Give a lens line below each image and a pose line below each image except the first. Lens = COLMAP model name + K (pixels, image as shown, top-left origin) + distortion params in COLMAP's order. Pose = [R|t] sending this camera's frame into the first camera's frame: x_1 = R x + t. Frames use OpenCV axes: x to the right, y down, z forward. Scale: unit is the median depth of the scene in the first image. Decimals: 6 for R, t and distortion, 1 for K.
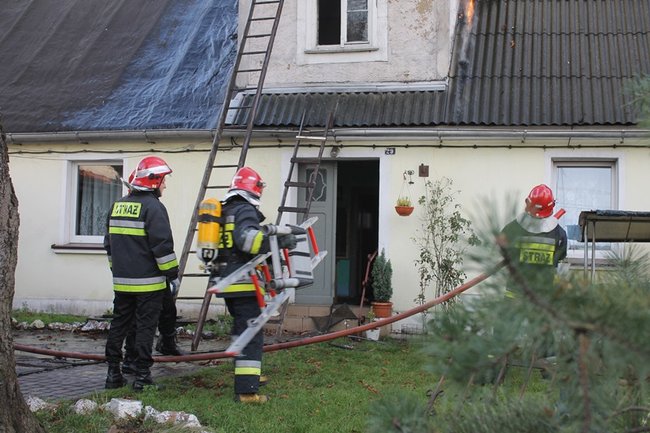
lens RADIAL K [[882.0, 0, 331.3], [0, 882.0, 218.0], [0, 0, 1]] dist [-0.055304, 0.020411]
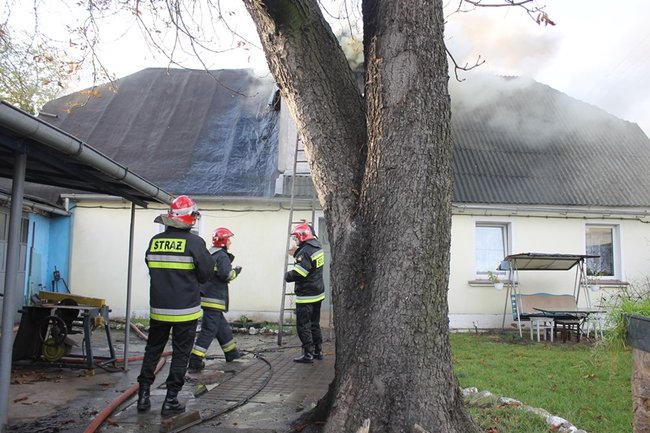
lens RADIAL K [[549.2, 0, 323.2], [0, 549.2, 218.6], [0, 0, 1]] dist [-0.168561, 0.149739]
pose [[0.963360, 0.023820, 0.267151, -0.299784], [-0.009038, 0.998366, -0.056424, -0.010375], [-0.268058, 0.051942, 0.962001, 0.053558]]
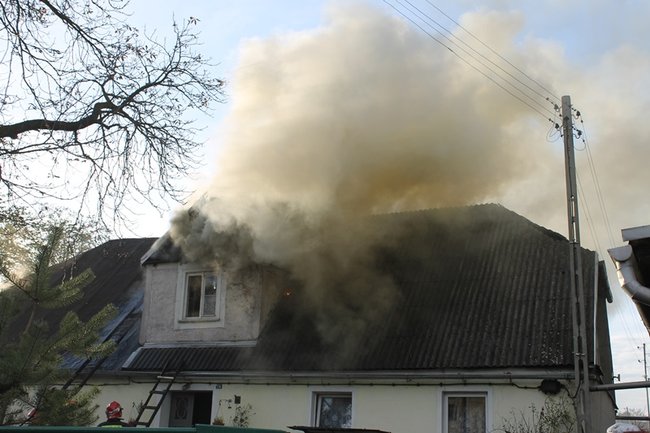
lens RADIAL K [[787.2, 0, 321.6], [0, 787.2, 218.7], [0, 0, 1]] dist [-0.075489, 0.033419]
pose [[0.986891, -0.029259, -0.158712, 0.457874], [-0.015296, 0.962043, -0.272470, 0.012227], [0.160660, 0.271326, 0.948984, -0.341611]]
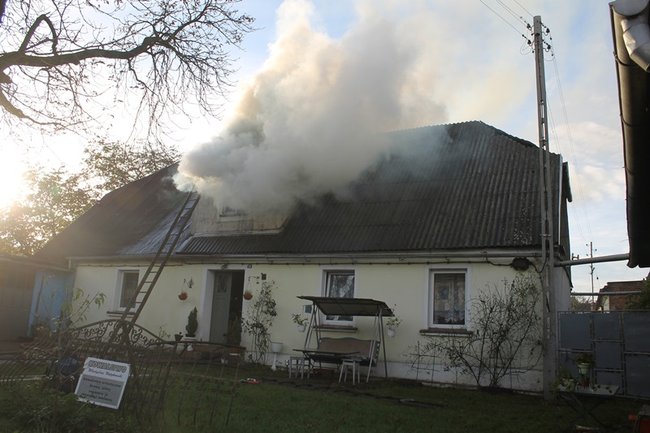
lens RADIAL K [[549.2, 0, 323.2], [0, 549.2, 218.6], [0, 0, 1]] dist [-0.168561, 0.149739]
pose [[0.973379, -0.016707, -0.228594, 0.482508], [-0.023981, 0.984442, -0.174064, 0.024458], [0.227945, 0.174912, 0.957834, -0.114731]]
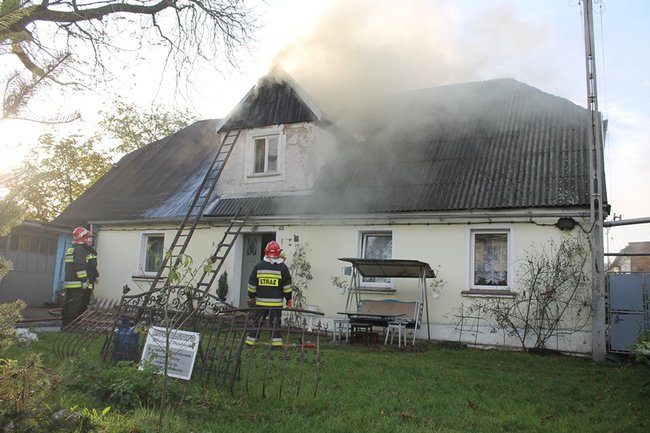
lens RADIAL K [[549.2, 0, 323.2], [0, 549.2, 218.6], [0, 0, 1]] dist [-0.168561, 0.149739]
pose [[0.972894, -0.009251, -0.231067, 0.411632], [-0.015456, 0.994364, -0.104891, 0.023902], [0.230735, 0.105619, 0.967267, -0.103224]]
